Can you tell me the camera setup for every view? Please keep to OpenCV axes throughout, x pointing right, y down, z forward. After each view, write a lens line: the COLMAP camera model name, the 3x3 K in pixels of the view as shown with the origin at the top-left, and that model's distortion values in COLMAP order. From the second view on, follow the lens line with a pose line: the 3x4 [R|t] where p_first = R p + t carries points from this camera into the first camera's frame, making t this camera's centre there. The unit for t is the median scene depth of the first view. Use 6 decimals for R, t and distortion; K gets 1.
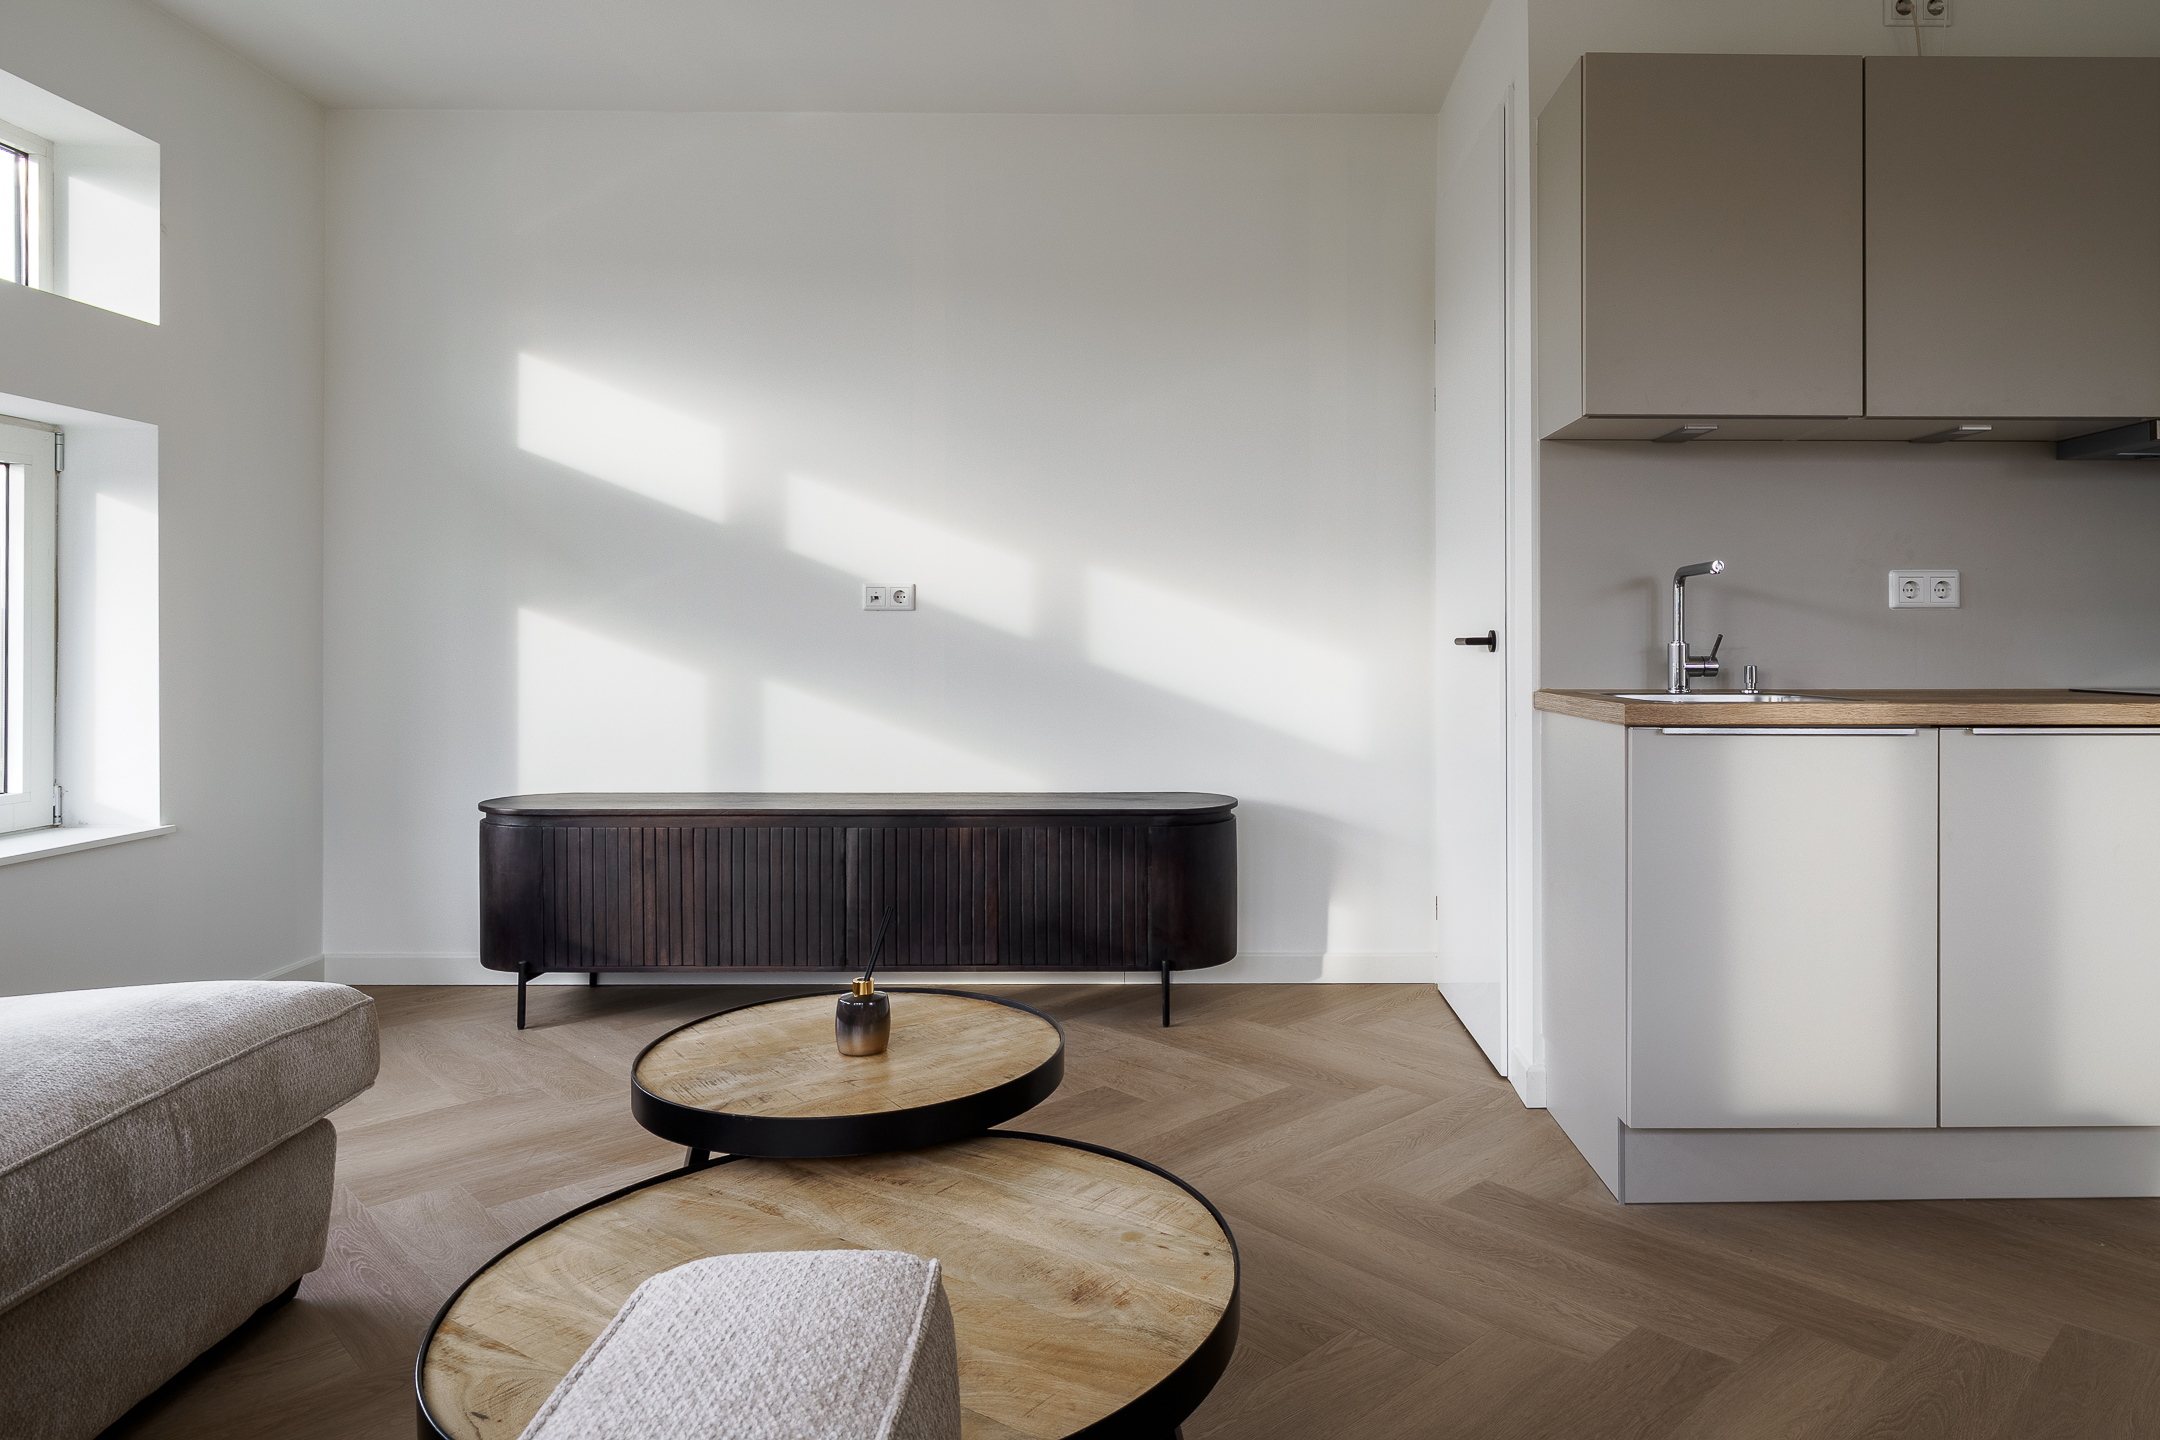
lens RADIAL K [[1281.5, 0, 1144.6], [0, 1281.5, 637.1], [0, 0, 1]] dist [-0.001238, -0.000141]
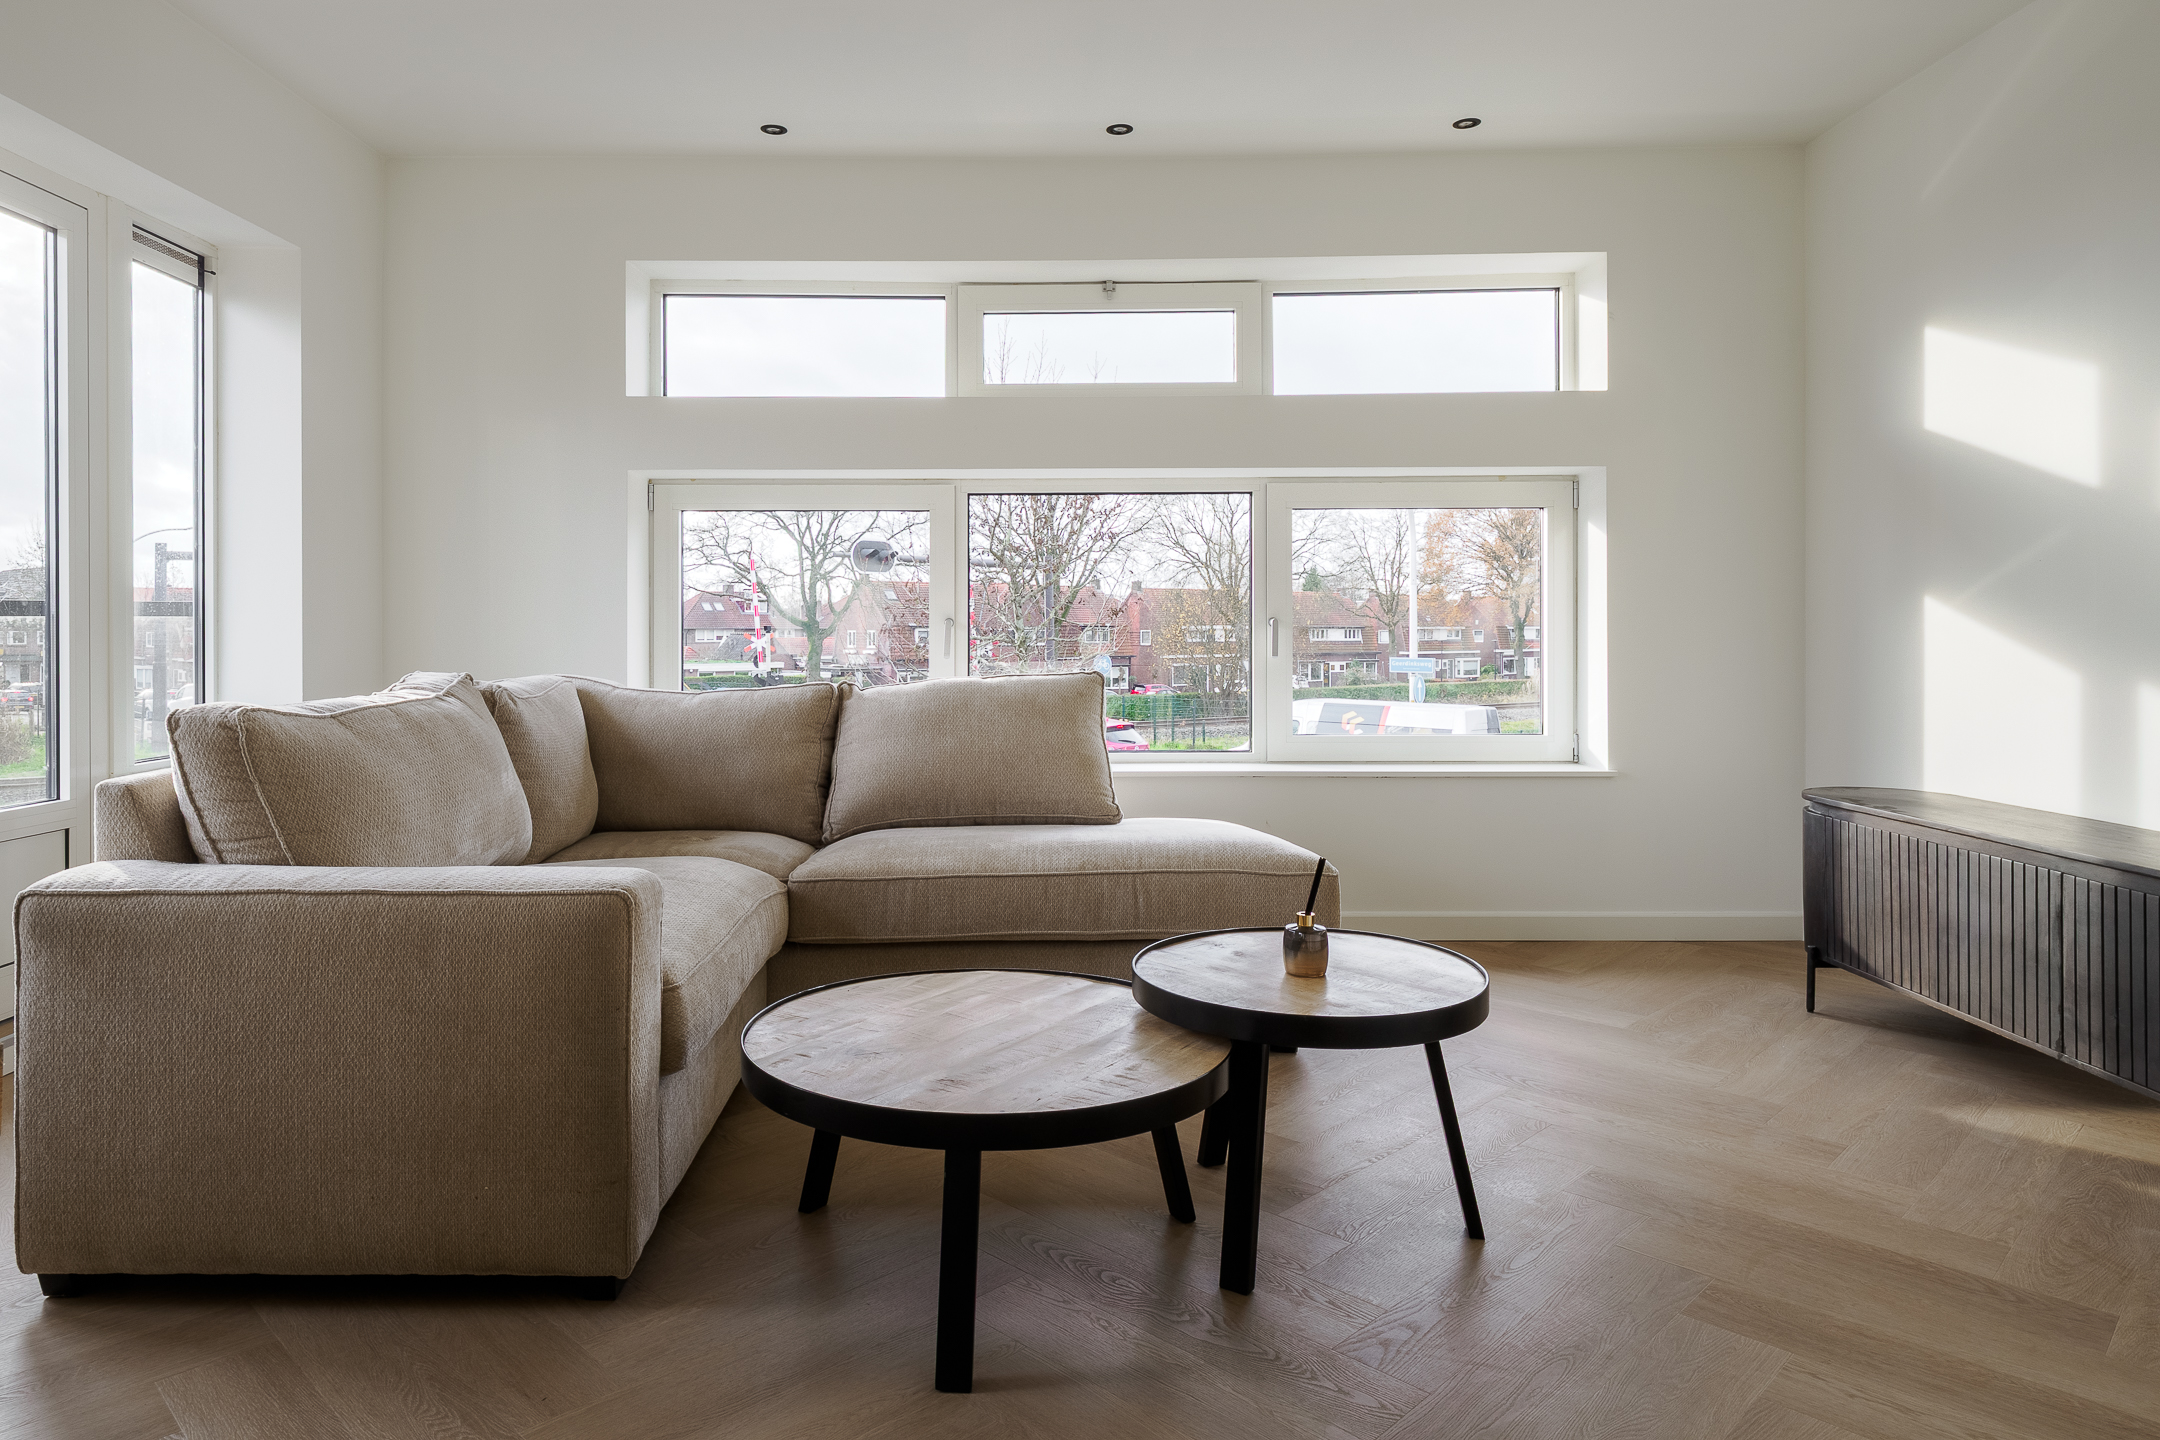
lens RADIAL K [[1240.9, 0, 1080.0], [0, 1240.9, 623.2], [0, 0, 1]] dist [-0.002918, 0.000863]
pose [[0.074117, -0.005102, -0.997236, 0.564712], [0.000867, 0.999987, -0.005051, 0.001630], [0.997249, -0.000490, 0.074121, 0.433921]]
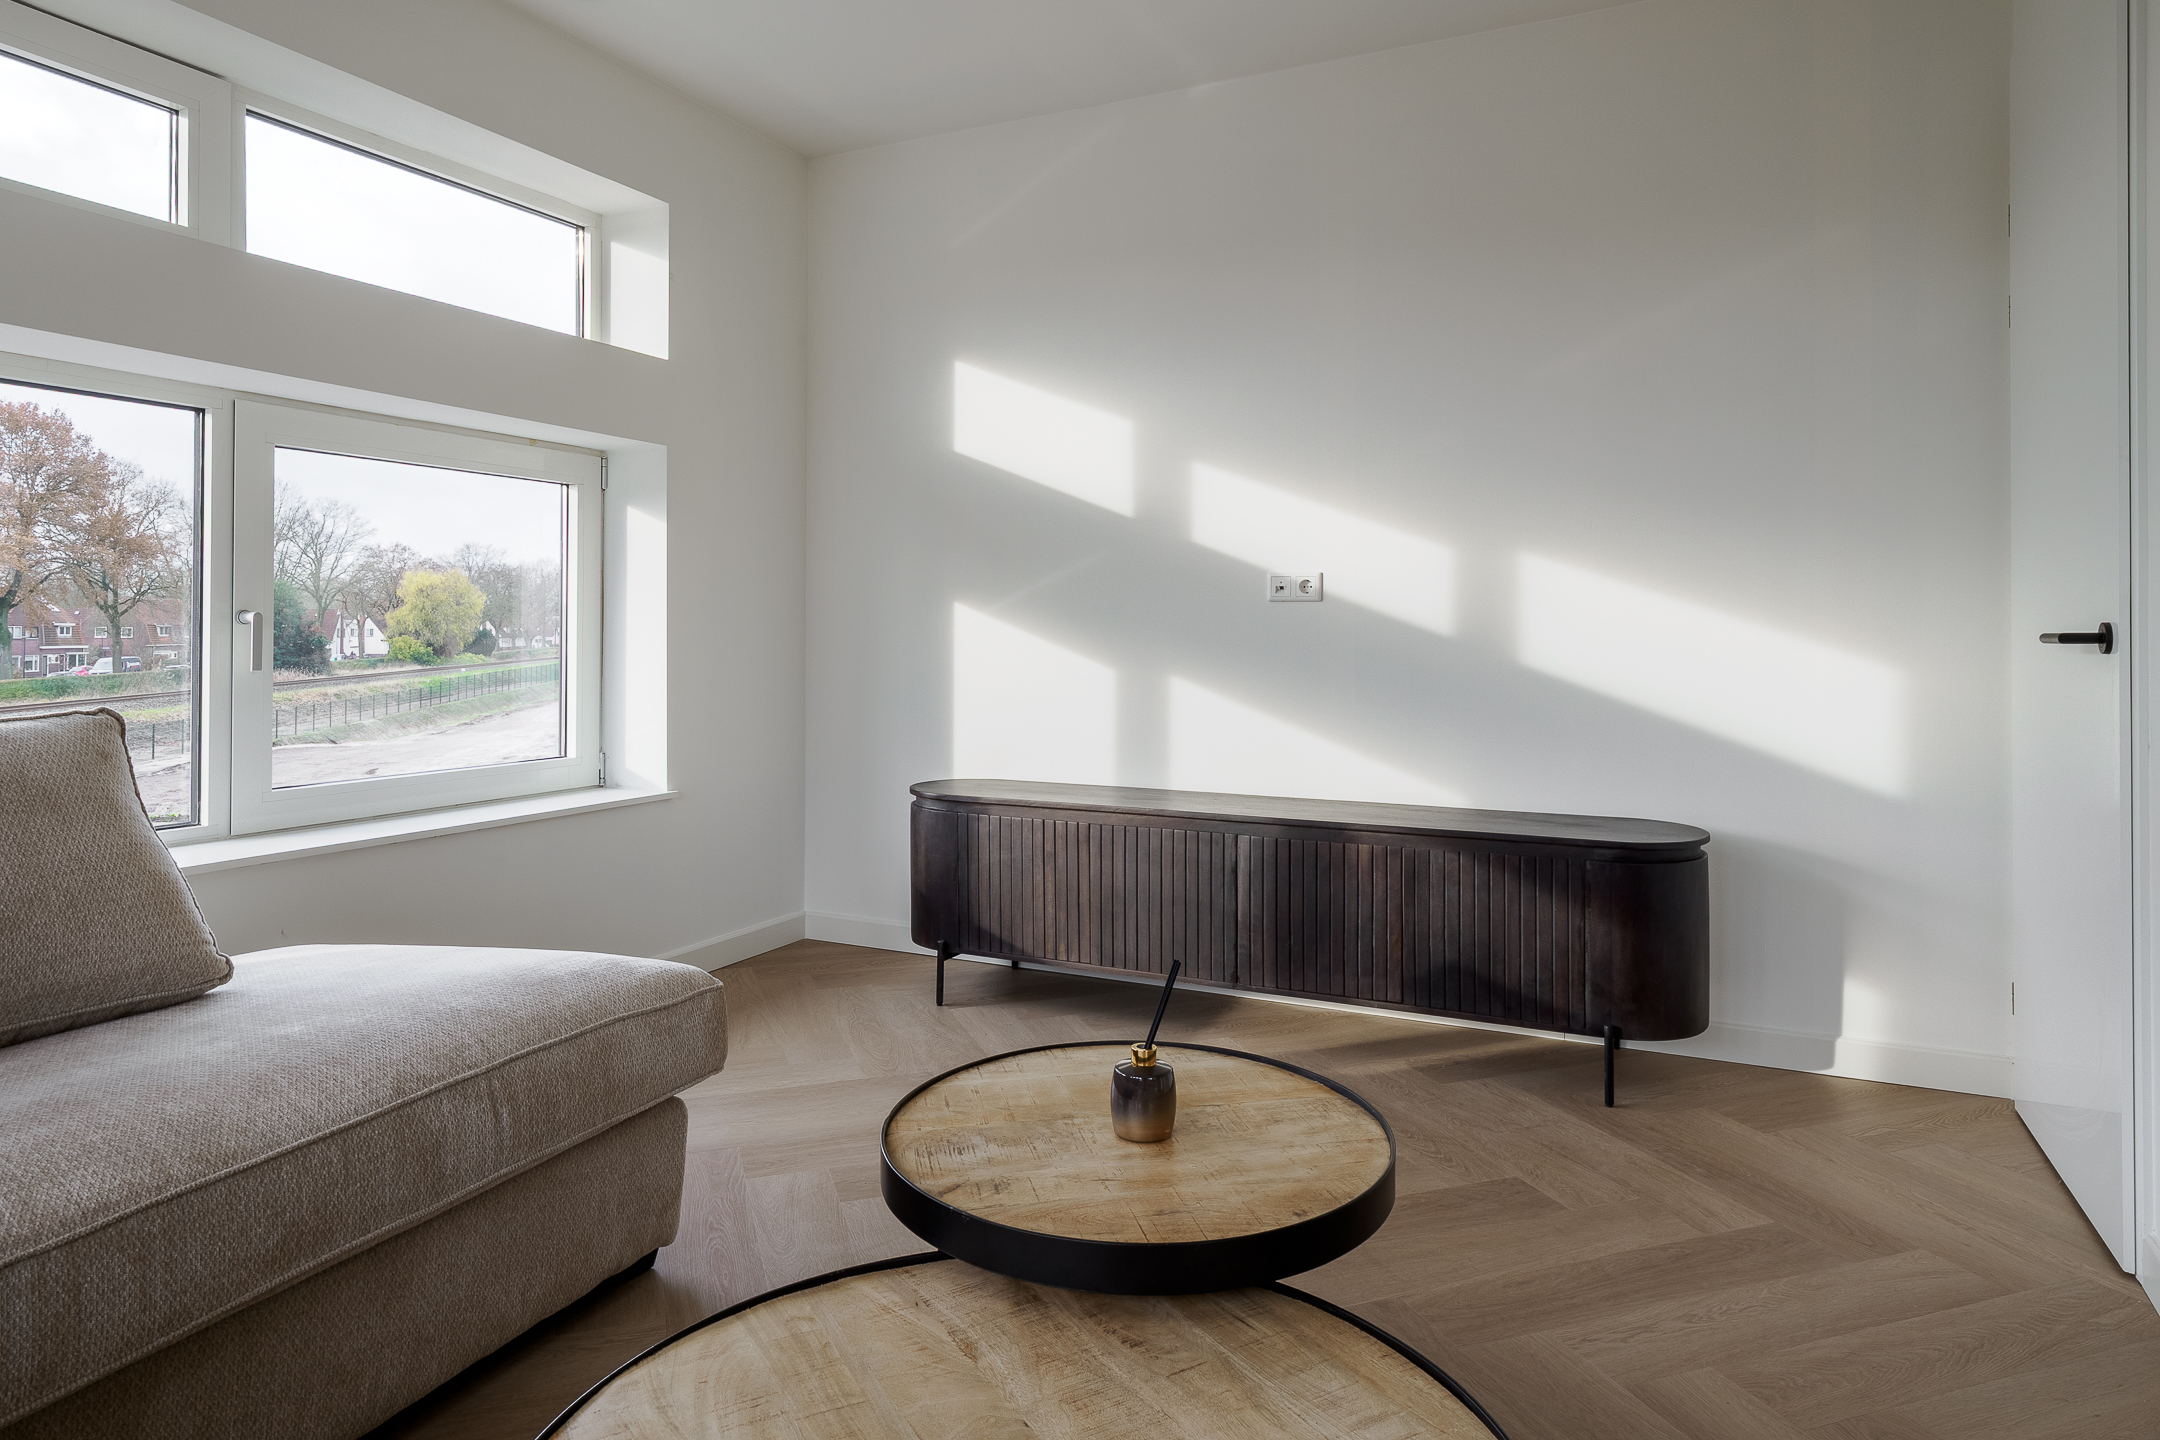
lens RADIAL K [[1240.9, 0, 1080.0], [0, 1240.9, 623.2], [0, 0, 1]] dist [-0.002918, 0.000863]
pose [[0.909698, 0.000641, -0.415271, 0.044694], [-0.003284, 0.999979, -0.005651, 0.000546], [0.415259, 0.006504, 0.909680, 0.159621]]
